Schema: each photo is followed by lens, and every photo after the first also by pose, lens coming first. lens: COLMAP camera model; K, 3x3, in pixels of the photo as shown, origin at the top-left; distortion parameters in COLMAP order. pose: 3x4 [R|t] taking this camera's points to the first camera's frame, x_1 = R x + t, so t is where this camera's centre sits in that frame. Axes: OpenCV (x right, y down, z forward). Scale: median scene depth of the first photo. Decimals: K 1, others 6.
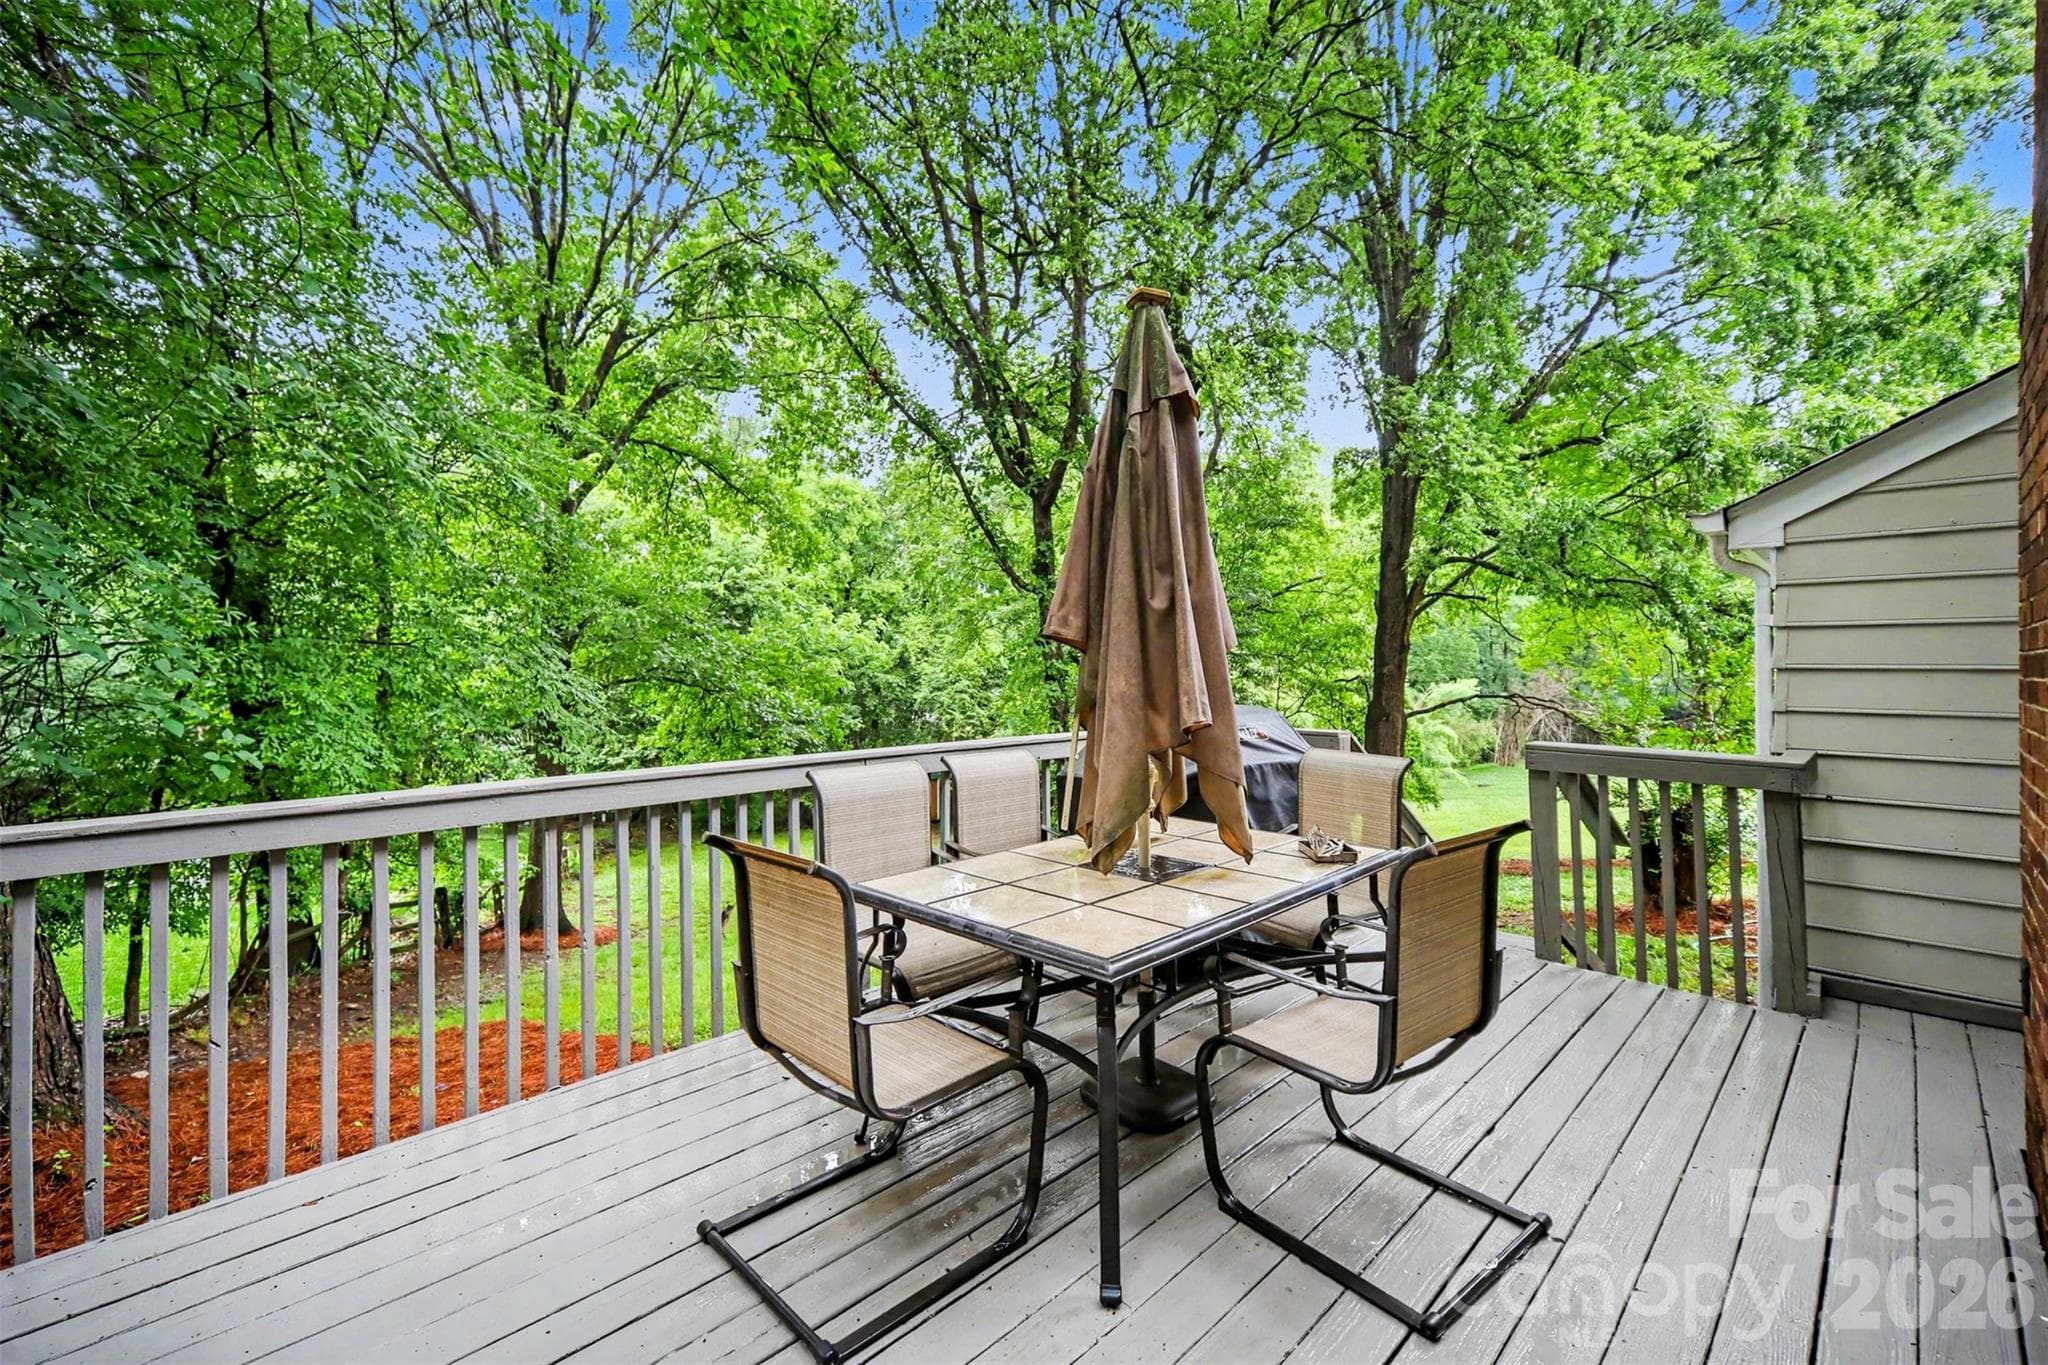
lens RADIAL K [[914.2, 0, 1033.0], [0, 914.2, 674.7], [0, 0, 1]] dist [0.009661, 0.000654]
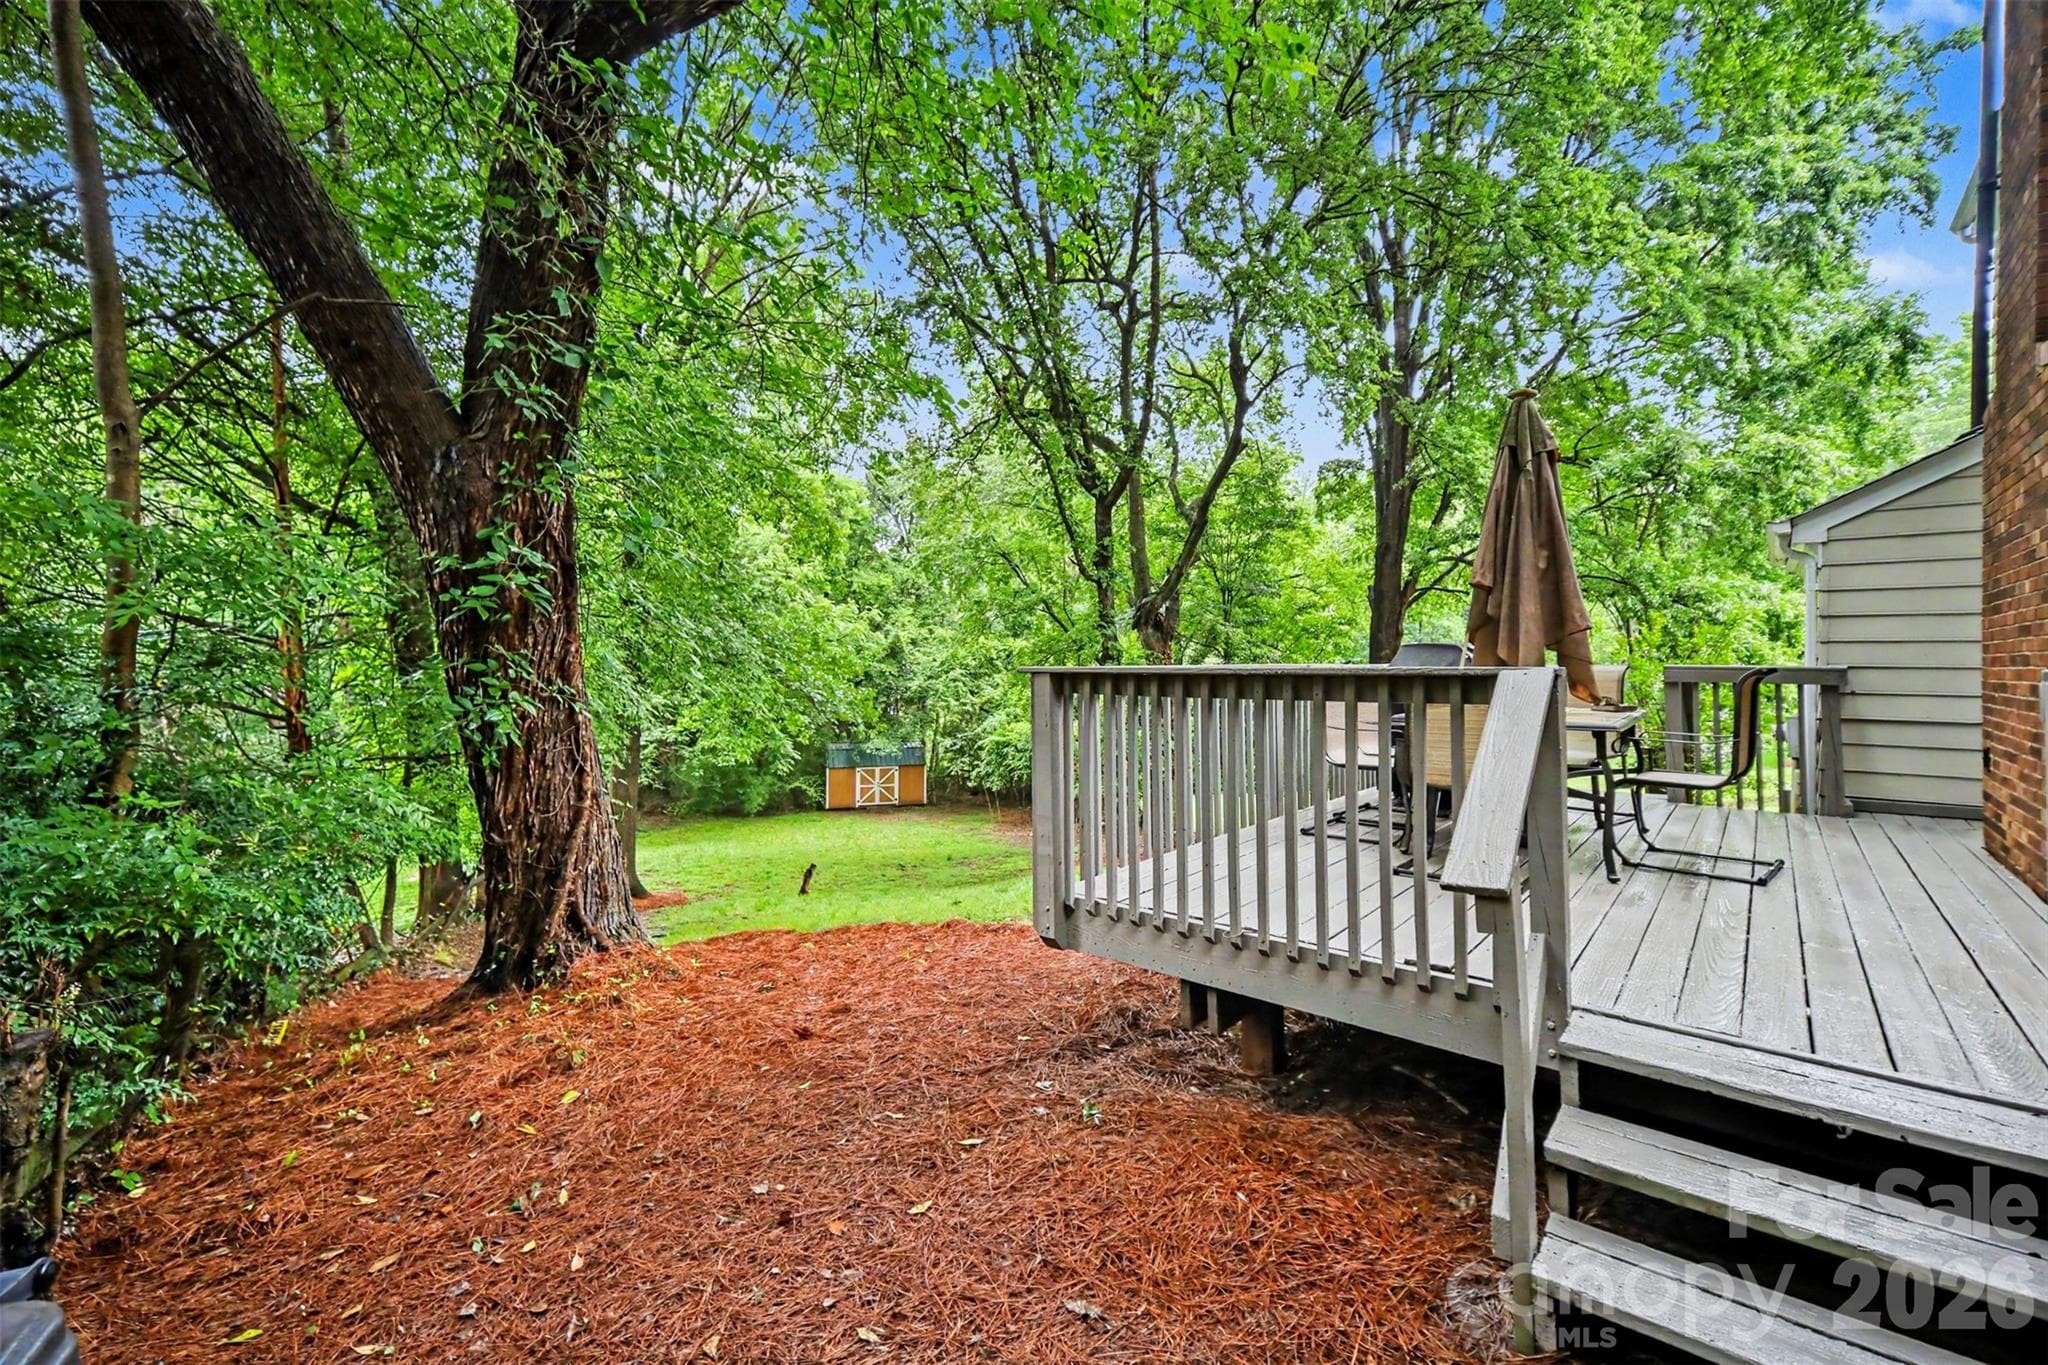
lens RADIAL K [[914.2, 0, 1014.4], [0, 914.2, 679.0], [0, 0, 1]] dist [0.009661, 0.000654]
pose [[0.996937, 0.004176, 0.078093, -0.239450], [-0.004625, 0.999974, 0.005570, 0.032420], [-0.078068, -0.005914, 0.996930, -0.168236]]
